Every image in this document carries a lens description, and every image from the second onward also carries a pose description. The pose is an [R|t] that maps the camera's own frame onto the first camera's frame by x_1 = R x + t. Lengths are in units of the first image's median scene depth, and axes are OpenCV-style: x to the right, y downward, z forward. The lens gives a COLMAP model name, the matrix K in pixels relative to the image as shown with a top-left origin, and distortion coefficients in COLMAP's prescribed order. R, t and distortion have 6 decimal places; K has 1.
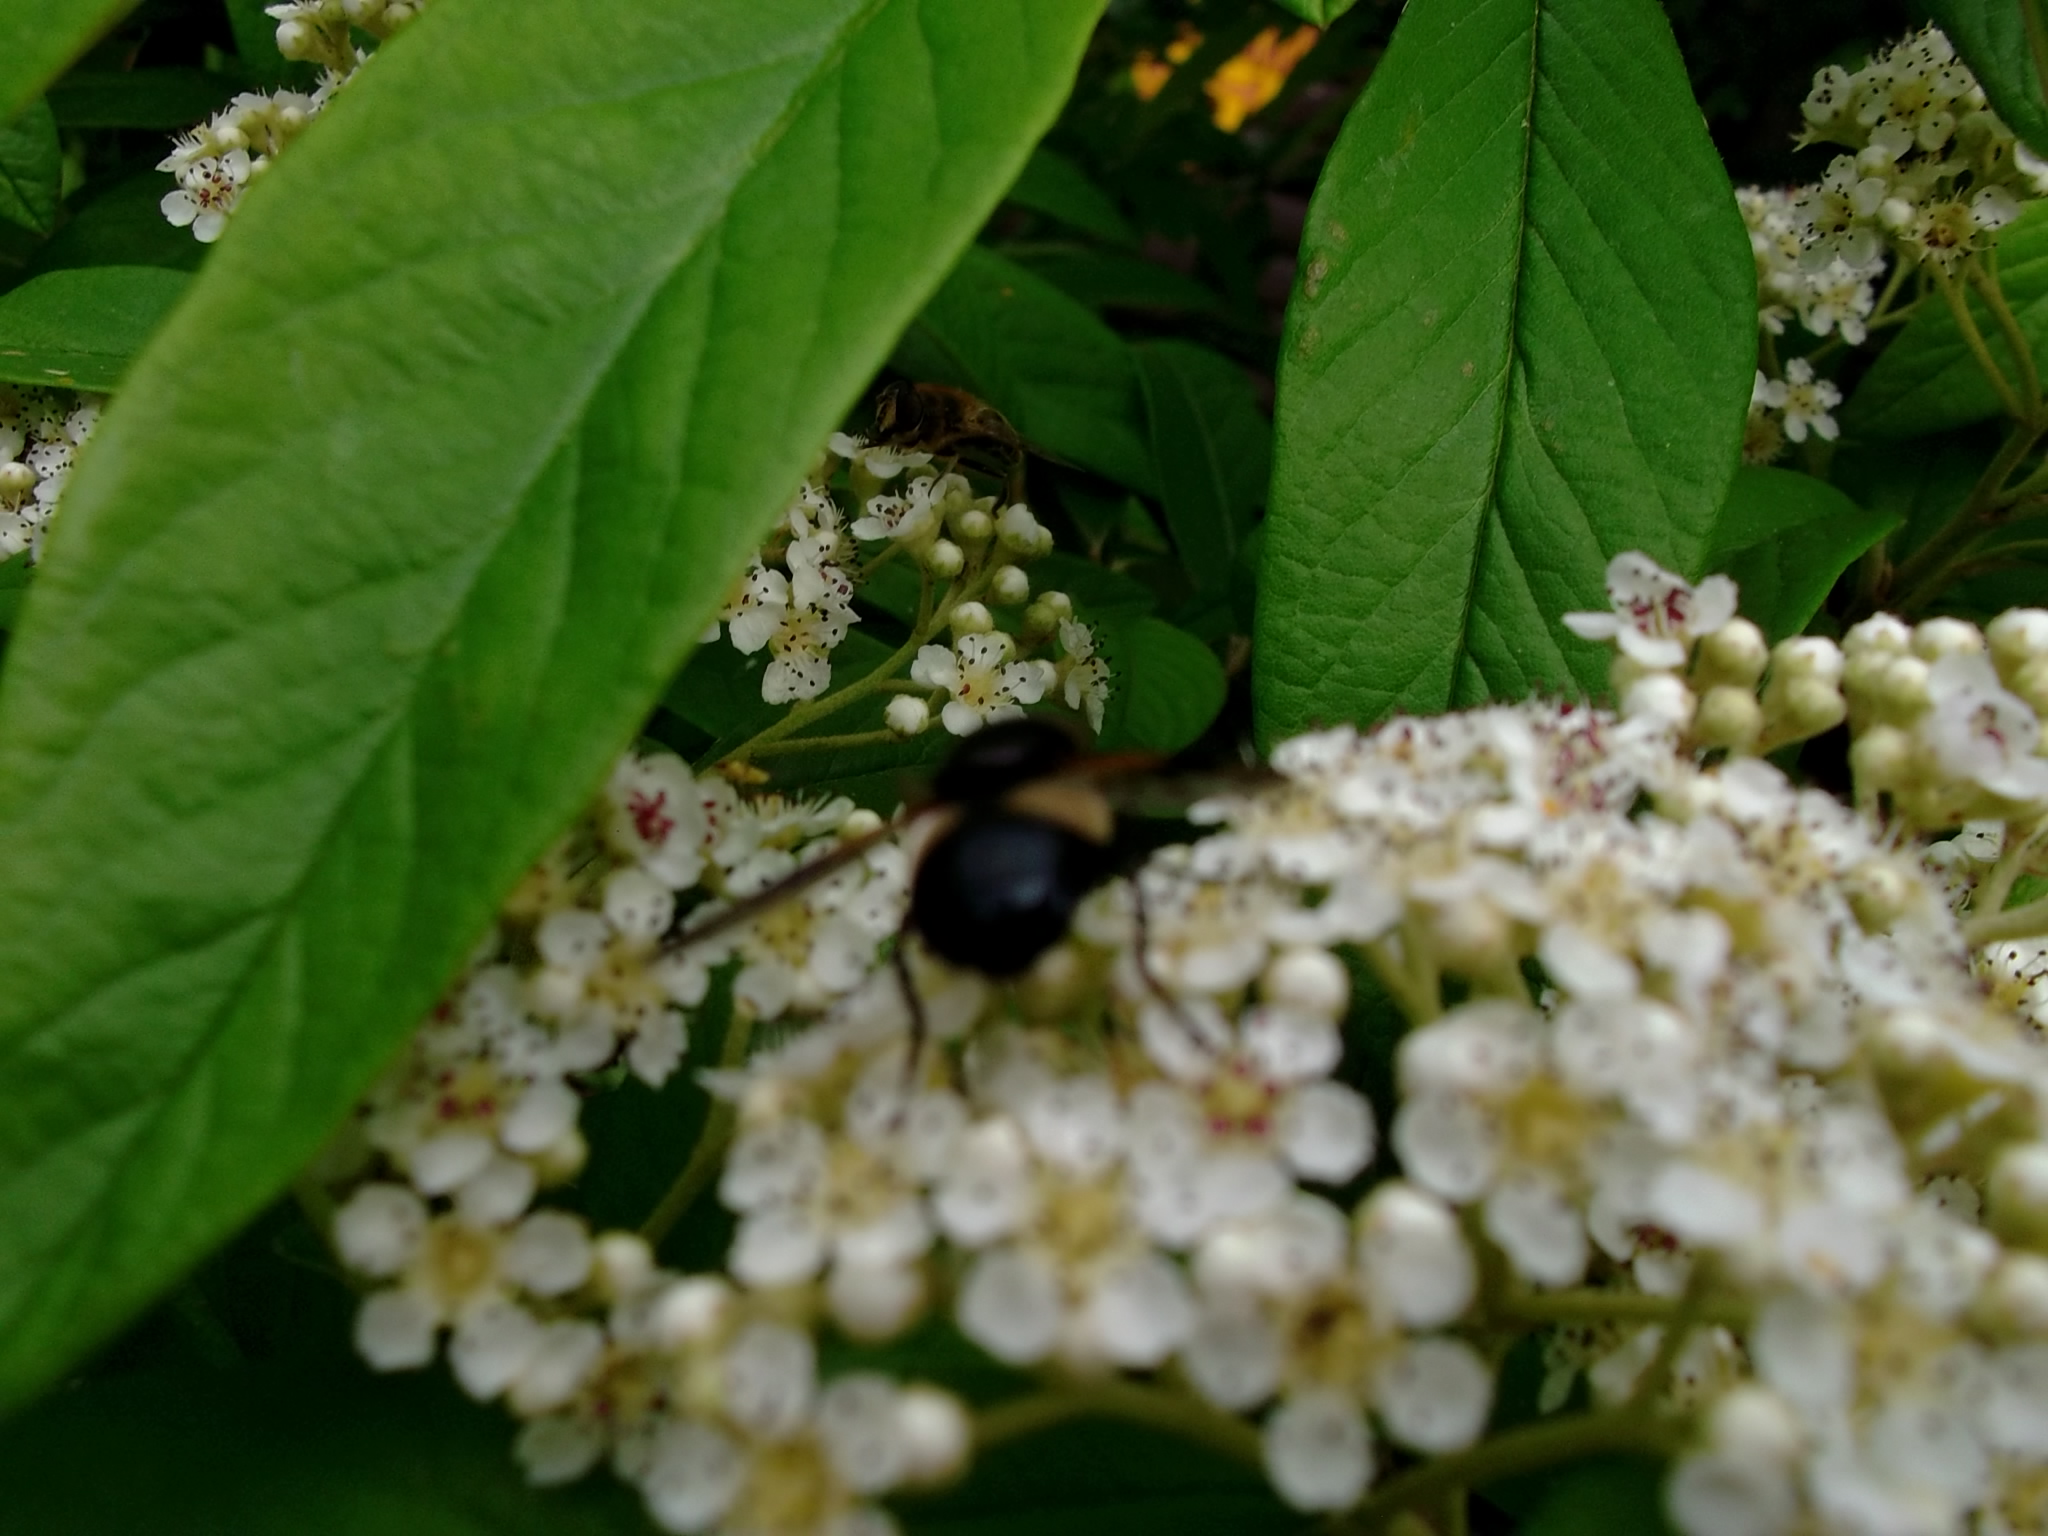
lens RADIAL K [[1984.6, 0, 1021.6], [0, 1984.6, 766.2], [0, 0, 1]] dist [0.019255, 0.000000]
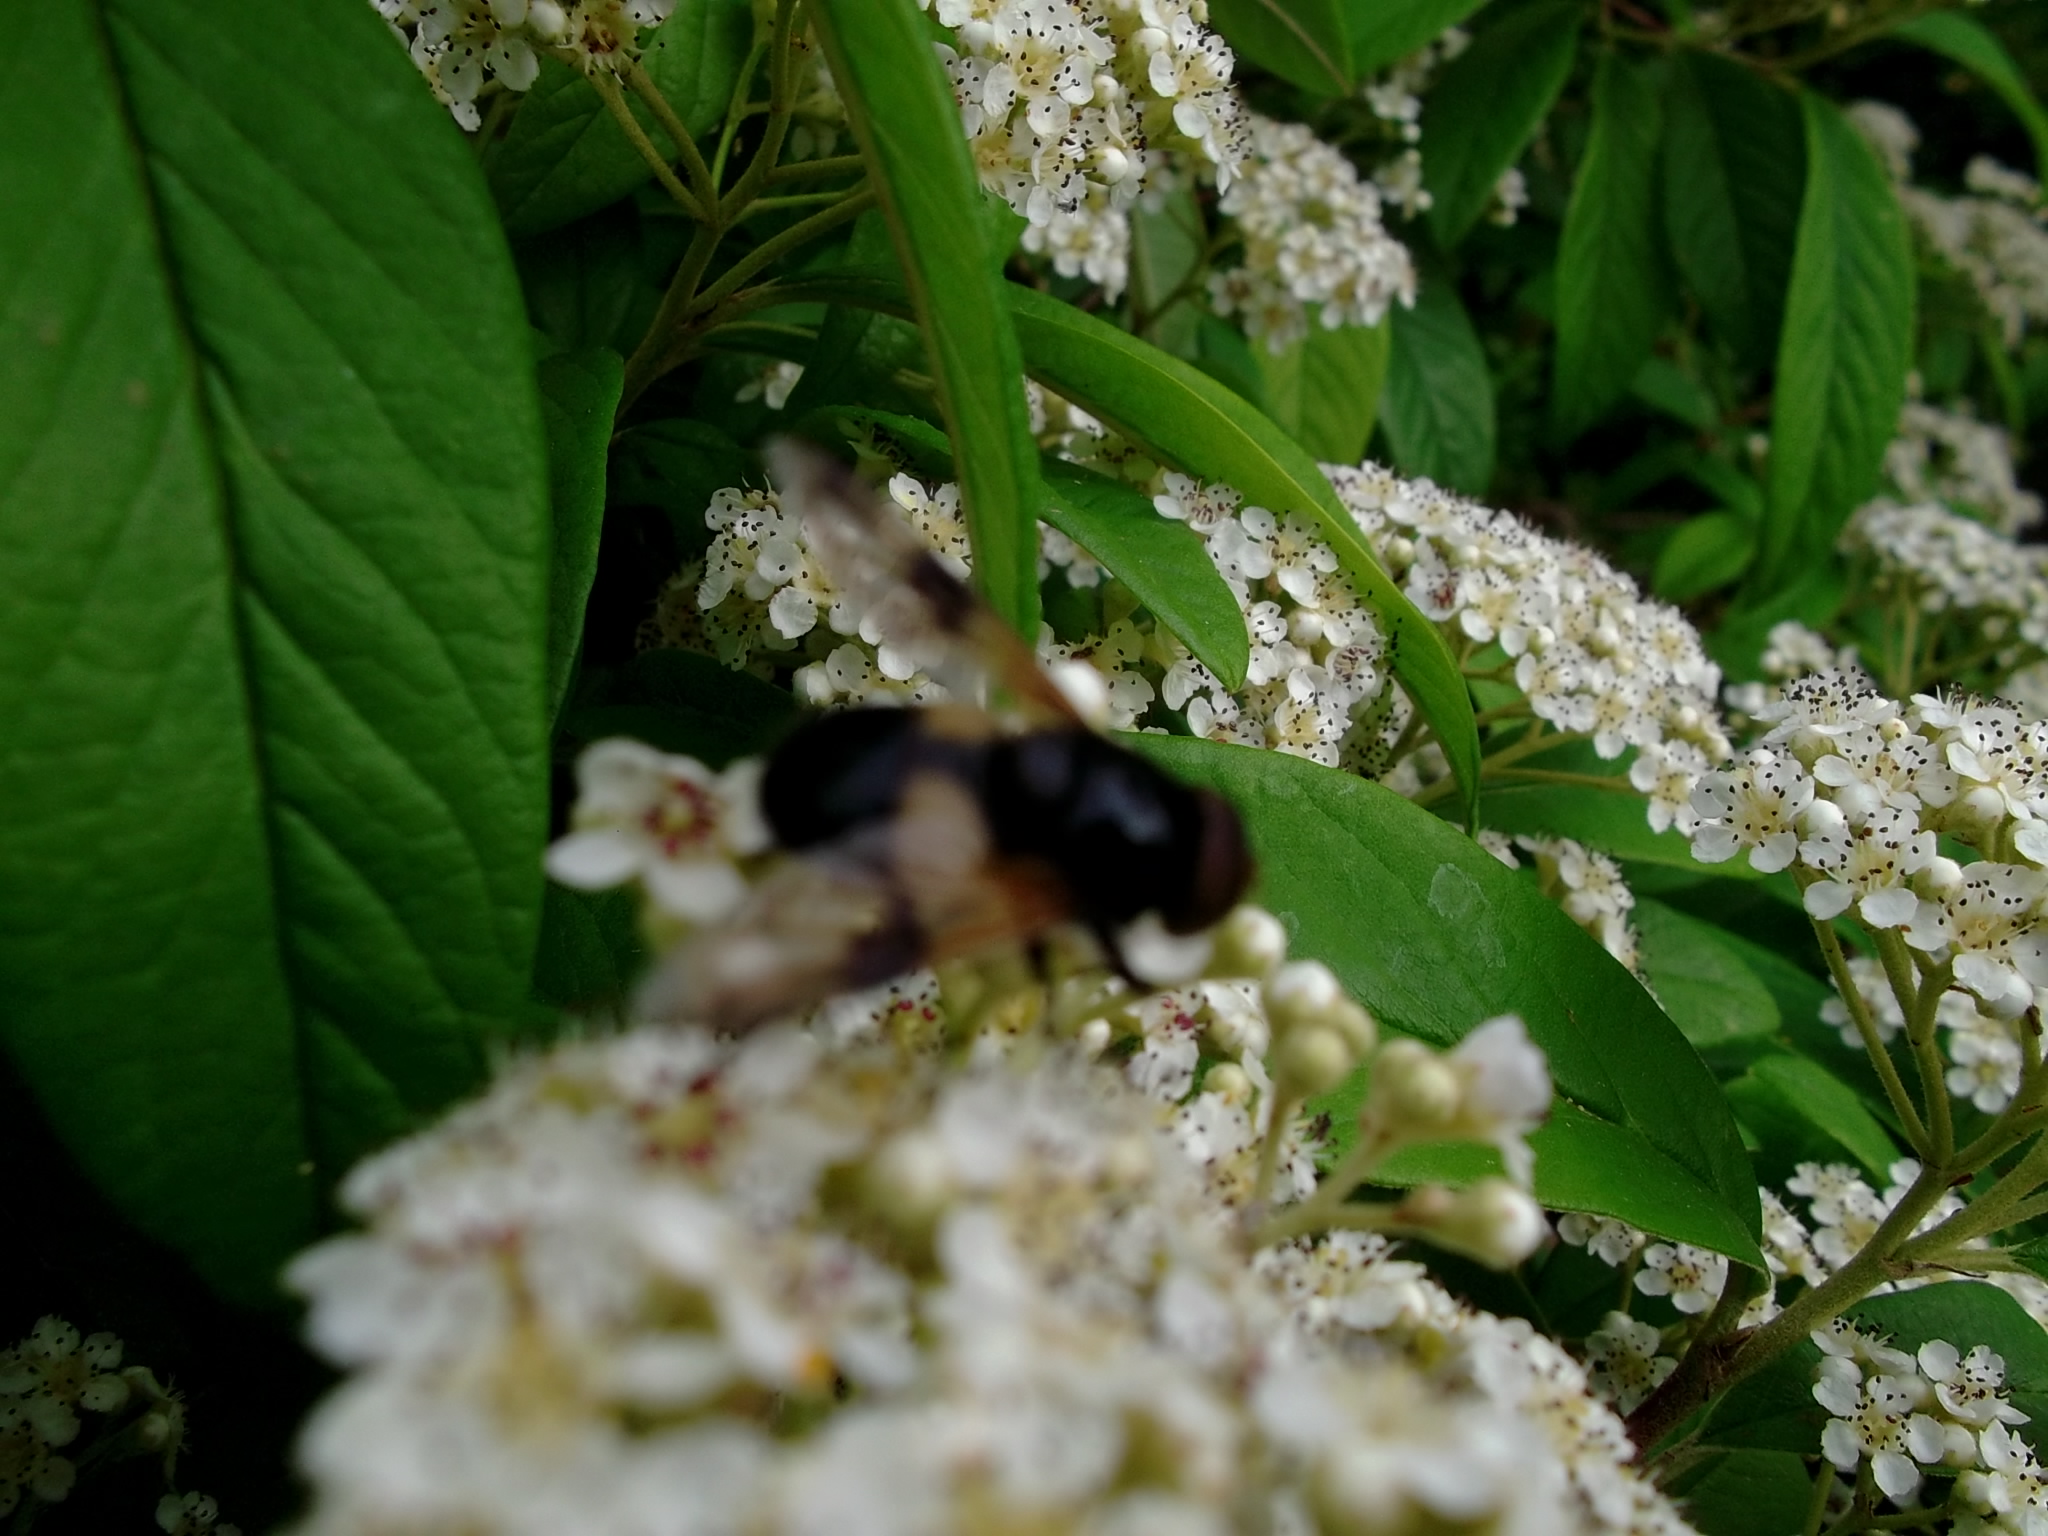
lens RADIAL K [[1984.6, 0, 1023.3], [0, 1984.6, 771.7], [0, 0, 1]] dist [0.019255, 0.000000]
pose [[0.732128, -0.338642, 0.591025, 0.006498], [0.220867, 0.938806, 0.264314, -0.192041], [-0.644366, -0.062974, 0.762120, 0.297402]]
